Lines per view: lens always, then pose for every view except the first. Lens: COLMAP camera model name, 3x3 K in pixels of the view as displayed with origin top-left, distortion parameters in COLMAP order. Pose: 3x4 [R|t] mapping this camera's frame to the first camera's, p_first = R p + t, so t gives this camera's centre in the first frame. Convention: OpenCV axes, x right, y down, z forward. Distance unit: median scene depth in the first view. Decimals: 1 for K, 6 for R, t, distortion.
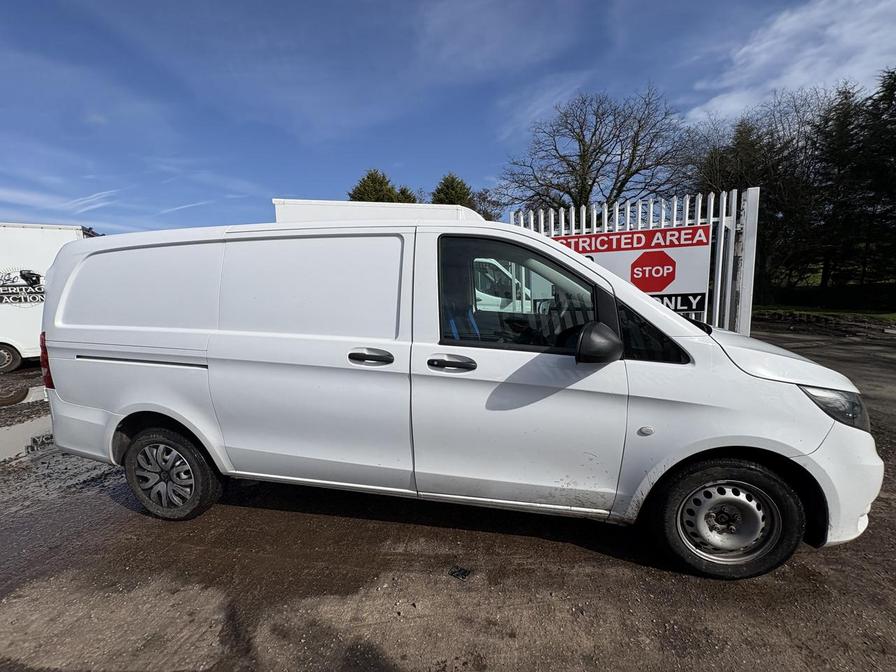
lens RADIAL K [[361.5, 0, 445.8], [0, 361.5, 337.3], [0, 0, 1]] dist [-0.001693, -0.000169]
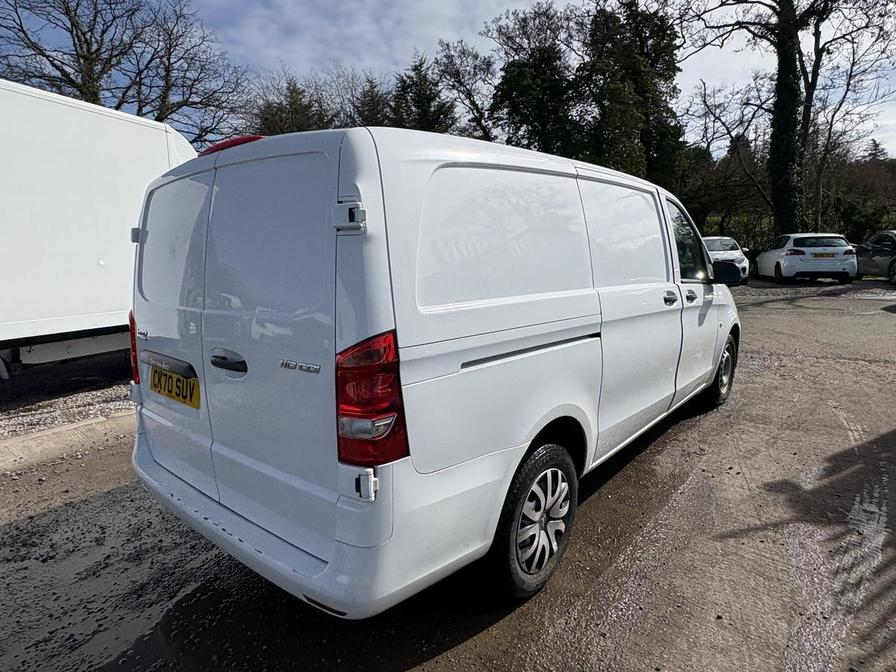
lens RADIAL K [[522.1, 0, 427.9], [0, 522.1, 336.0], [0, 0, 1]] dist [0.000476, -0.000716]
pose [[0.512528, -0.135874, 0.847852, -1.658817], [0.146625, 0.986748, 0.069498, -0.045424], [-0.846059, 0.088696, 0.525659, 0.650102]]
